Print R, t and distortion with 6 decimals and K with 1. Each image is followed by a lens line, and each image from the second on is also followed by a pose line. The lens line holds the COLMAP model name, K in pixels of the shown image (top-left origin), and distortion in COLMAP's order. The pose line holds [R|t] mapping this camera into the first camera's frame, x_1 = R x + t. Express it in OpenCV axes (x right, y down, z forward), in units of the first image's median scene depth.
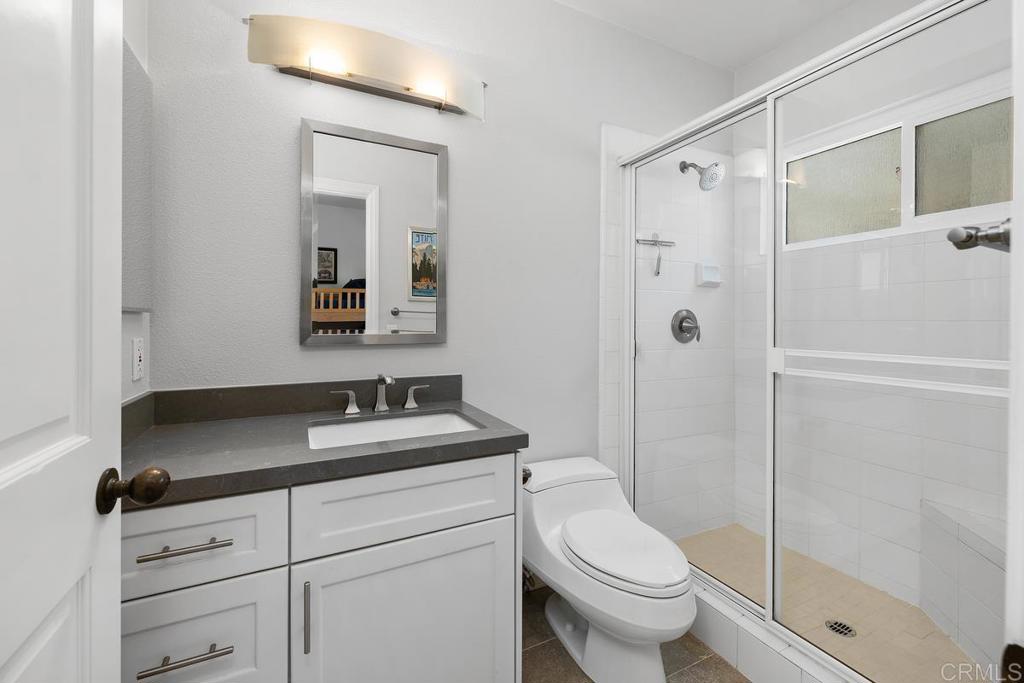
lens RADIAL K [[418.4, 0, 498.0], [0, 418.4, 336.1], [0, 0, 1]] dist [-0.000836, -0.000133]
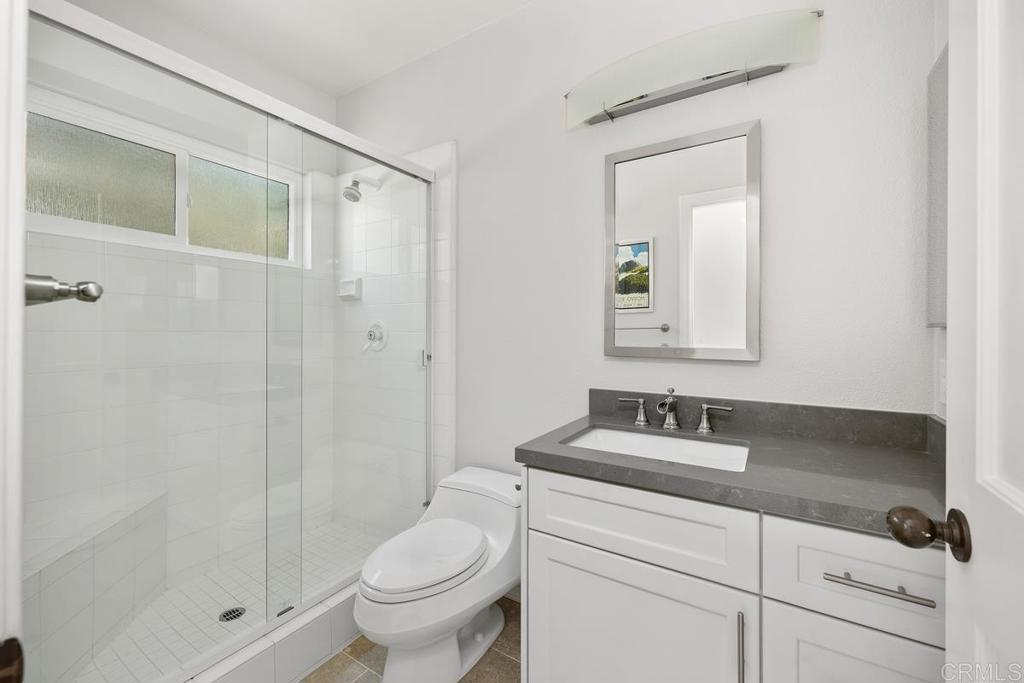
lens RADIAL K [[418.4, 0, 498.0], [0, 418.4, 336.1], [0, 0, 1]] dist [-0.000836, -0.000133]
pose [[0.521261, 0.000165, -0.853398, 0.348594], [-0.029787, 0.999394, -0.018001, -0.001103], [0.852878, 0.034804, 0.520950, 0.176673]]
